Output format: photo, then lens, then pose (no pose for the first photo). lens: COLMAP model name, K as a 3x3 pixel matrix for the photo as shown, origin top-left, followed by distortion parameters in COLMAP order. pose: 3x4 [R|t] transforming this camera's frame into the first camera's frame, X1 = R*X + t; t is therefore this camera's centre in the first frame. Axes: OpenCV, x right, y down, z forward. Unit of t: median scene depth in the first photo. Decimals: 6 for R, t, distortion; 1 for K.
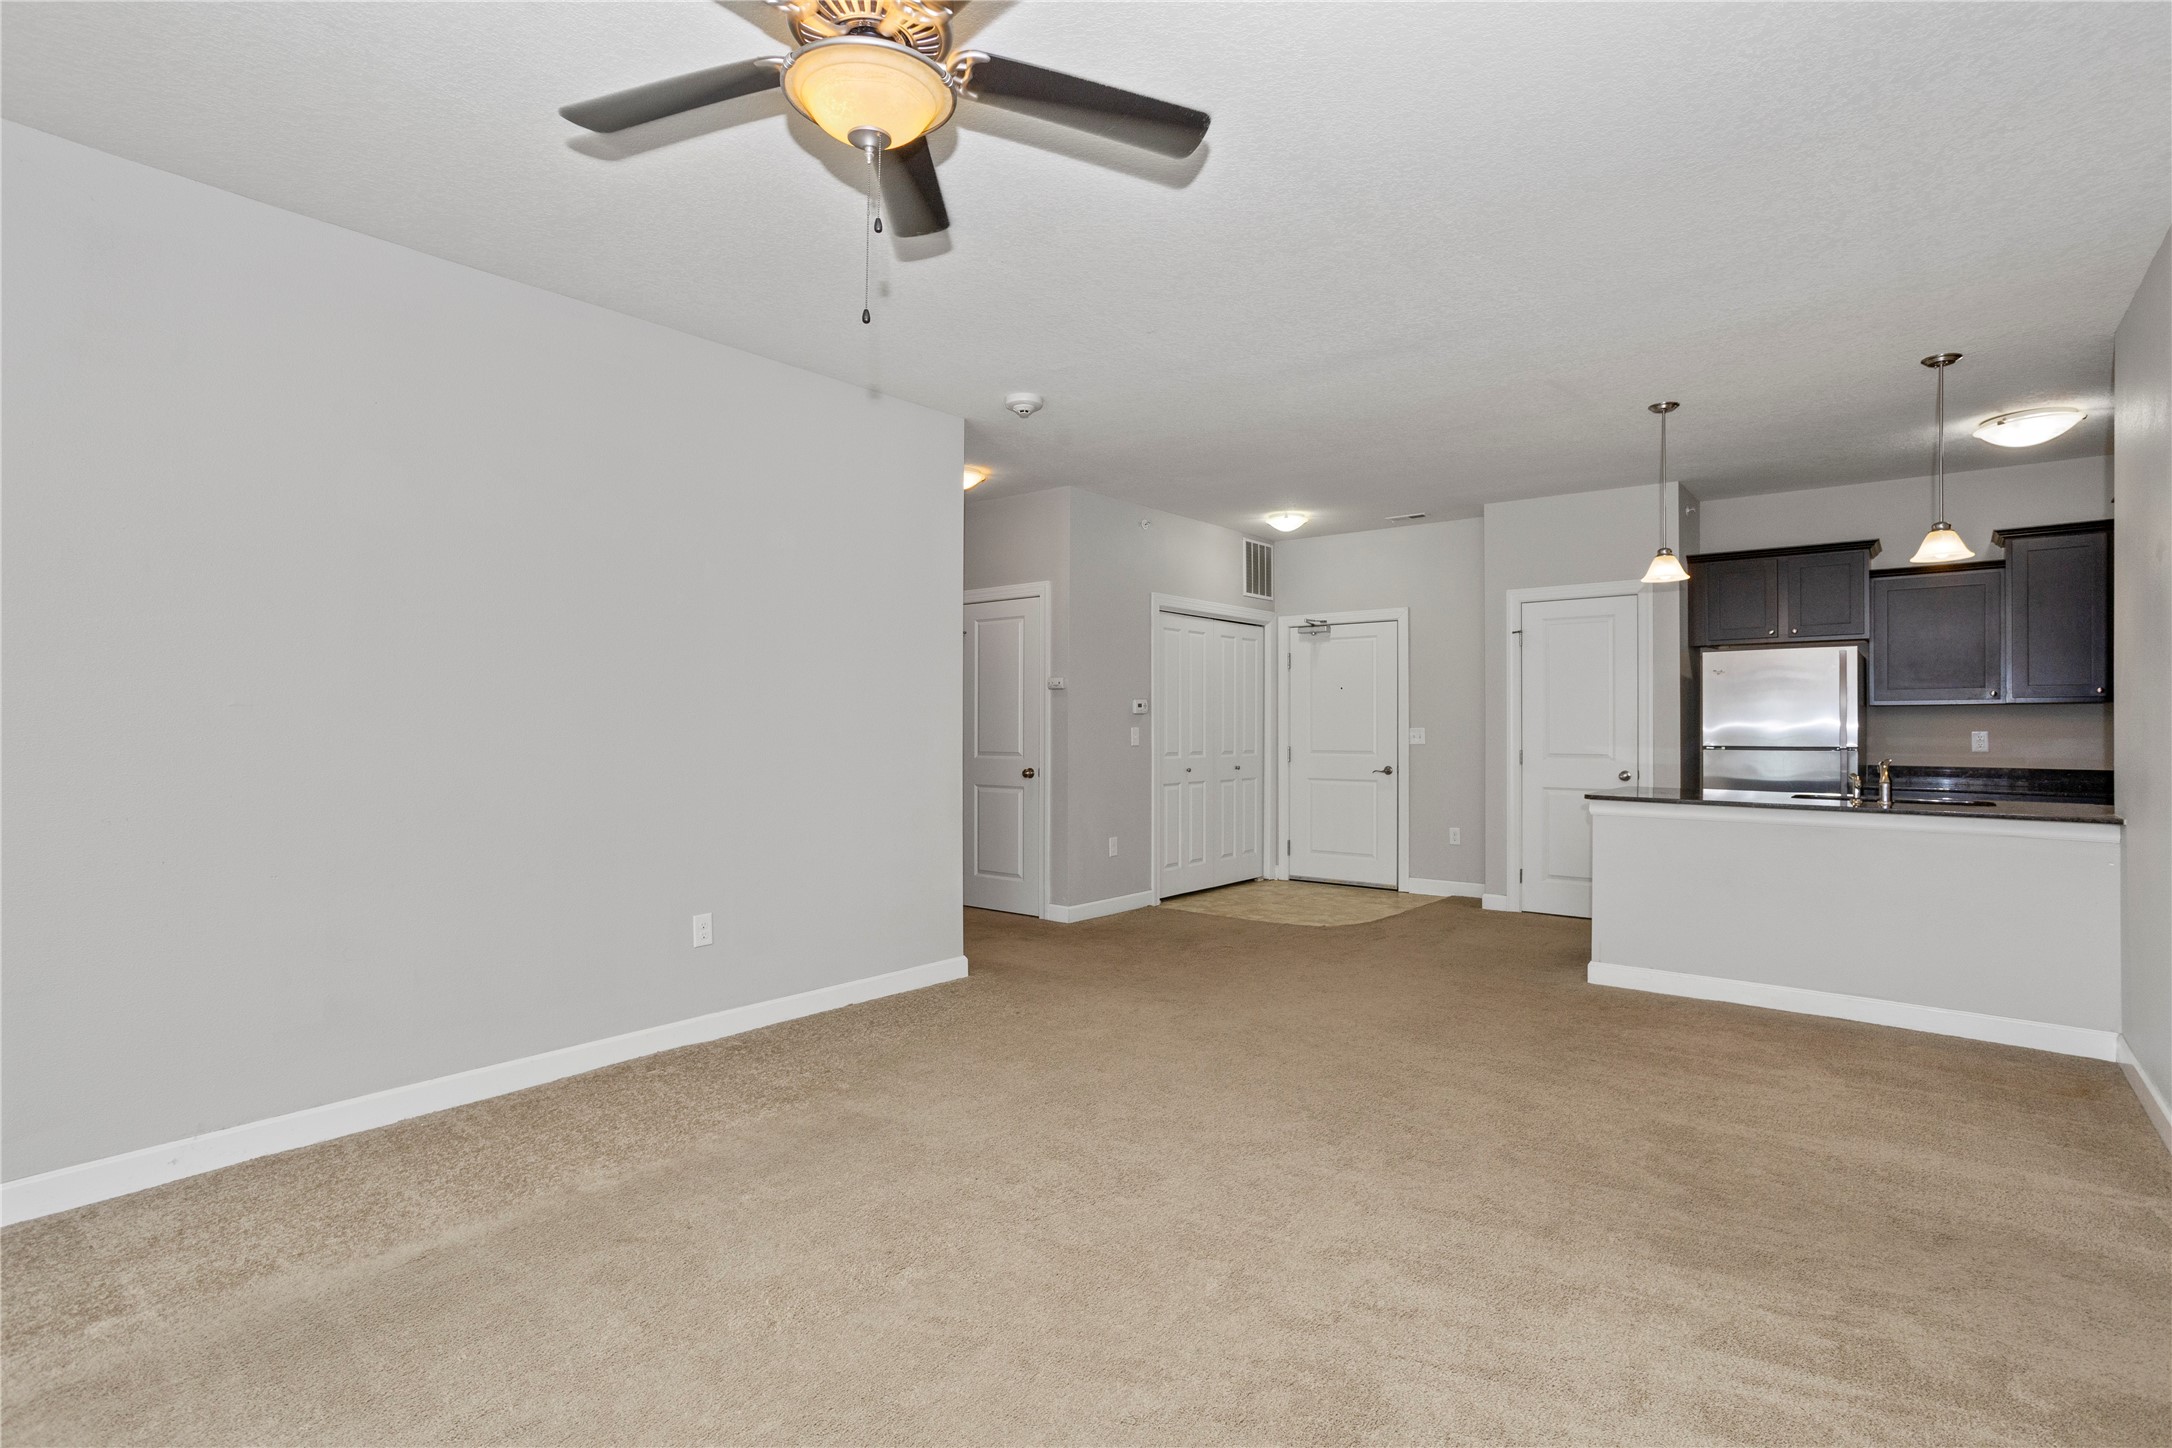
lens RADIAL K [[1048.3, 0, 1090.2], [0, 1048.3, 728.0], [0, 0, 1]] dist [-0.062851, 0.032709]
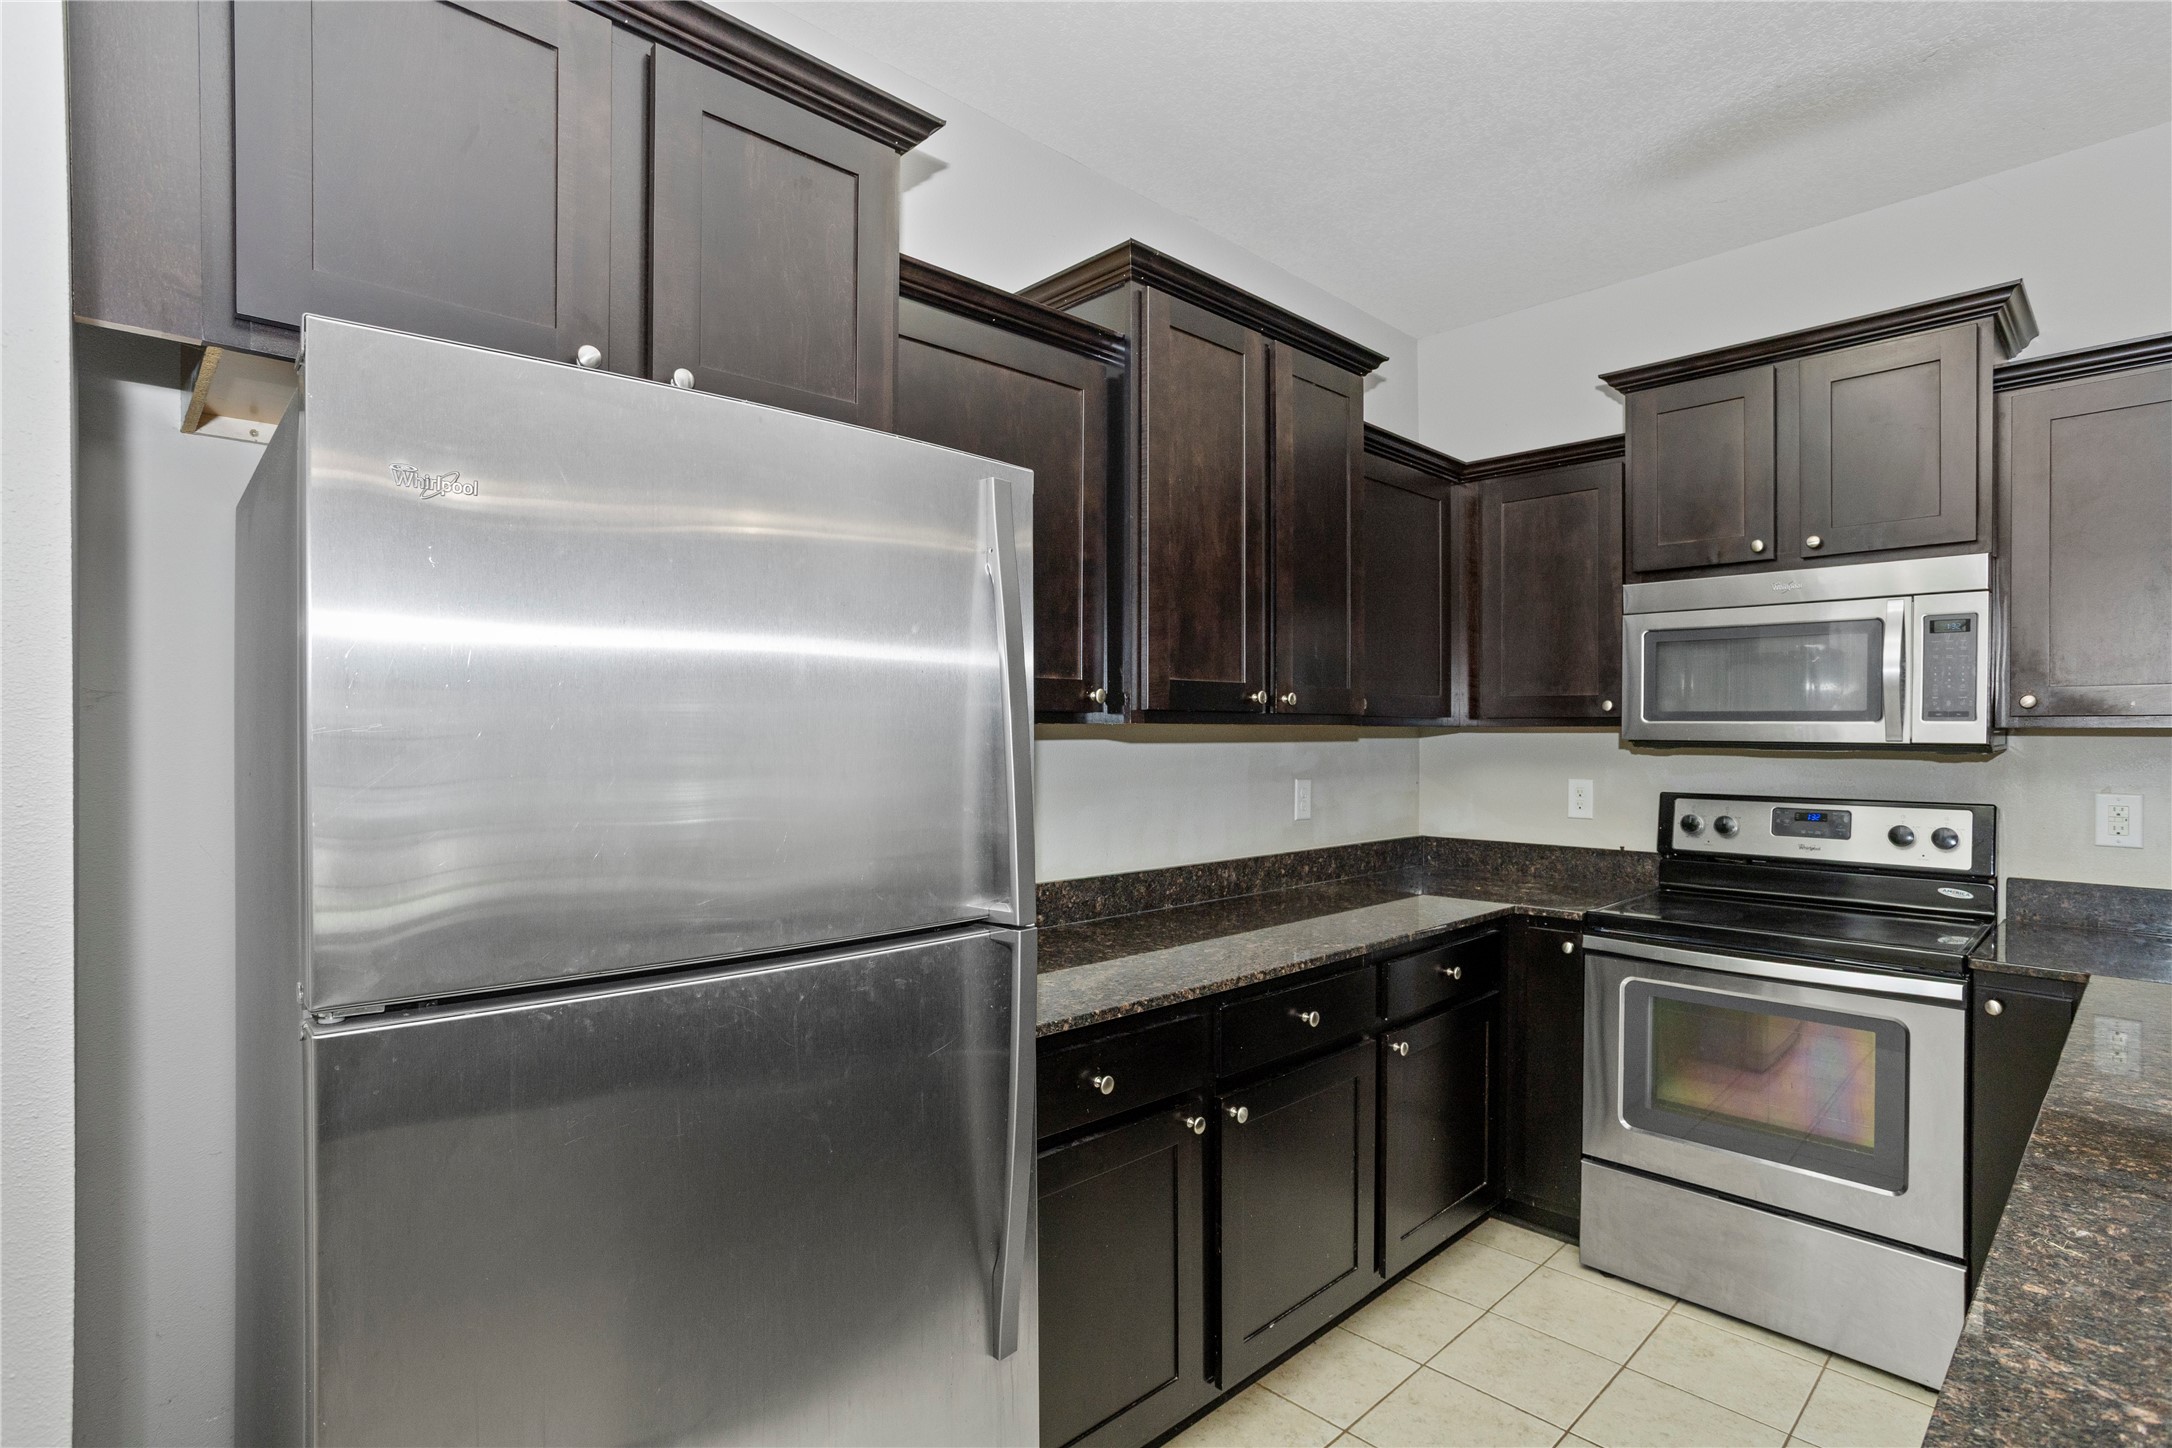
lens RADIAL K [[1048.3, 0, 1090.2], [0, 1048.3, 728.0], [0, 0, 1]] dist [-0.062851, 0.032709]
pose [[0.128891, 0.002553, 0.991656, 0.426101], [-0.002998, 0.999993, -0.002185, -0.017016], [-0.991654, -0.002691, 0.128897, 0.783516]]
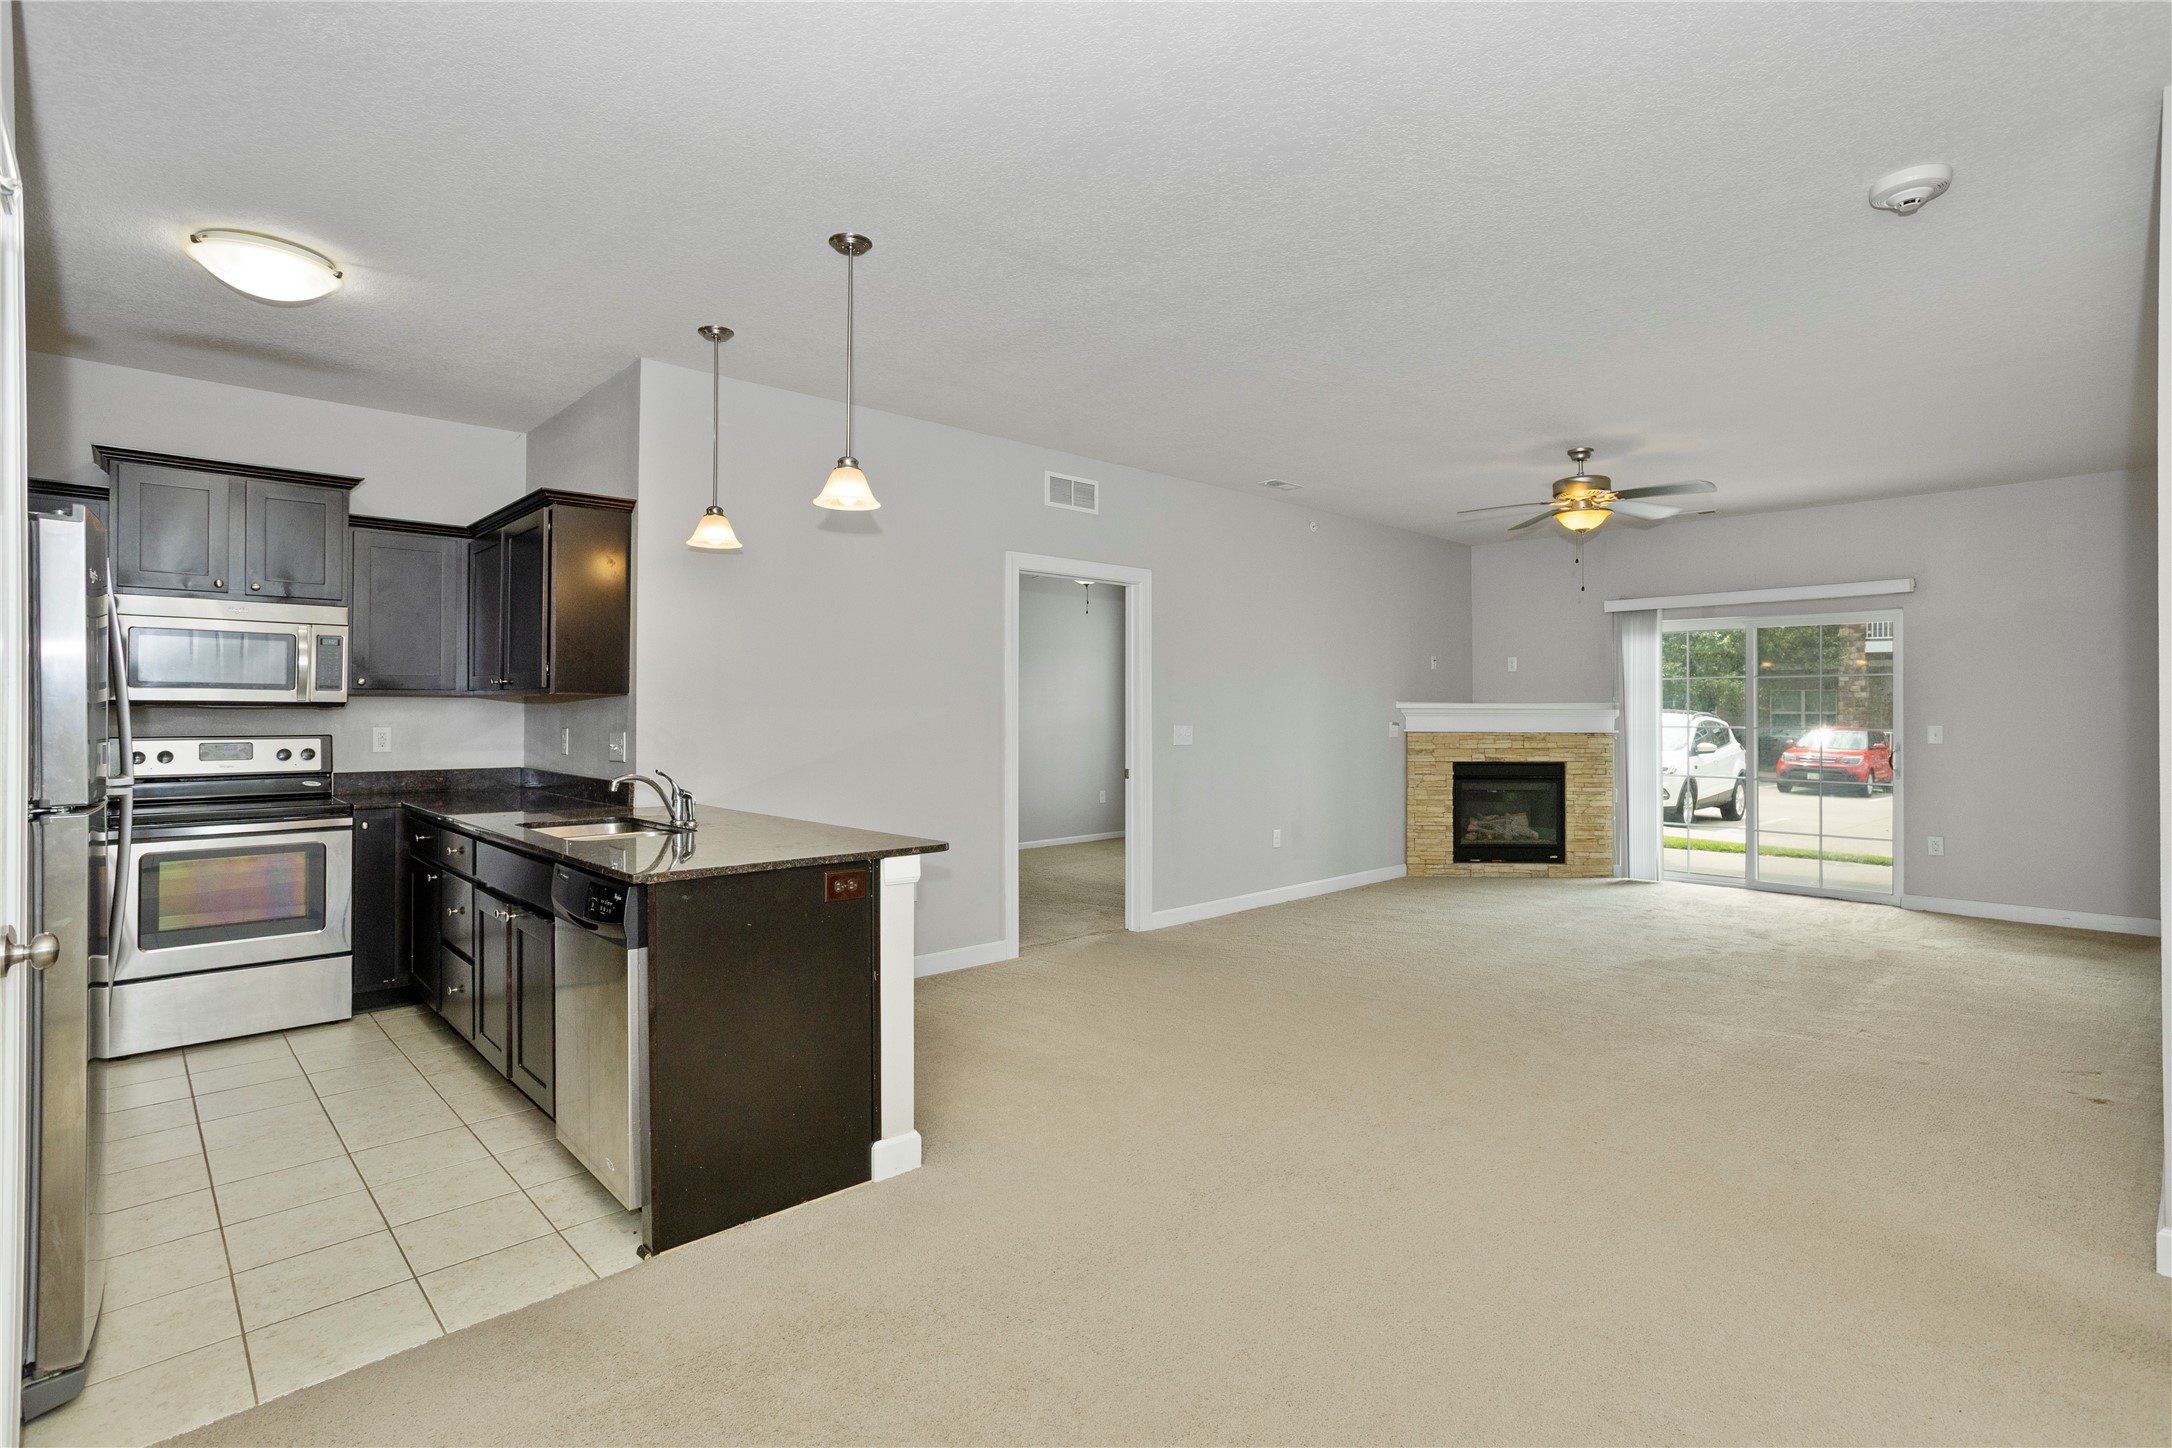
lens RADIAL K [[1047.9, 0, 1089.8], [0, 1047.9, 703.2], [0, 0, 1]] dist [-0.054193, 0.032821]
pose [[-0.991617, -0.002425, 0.129187, 0.227761], [-0.003334, 0.999971, -0.006820, -0.009899], [-0.129167, -0.007194, -0.991597, 1.132357]]
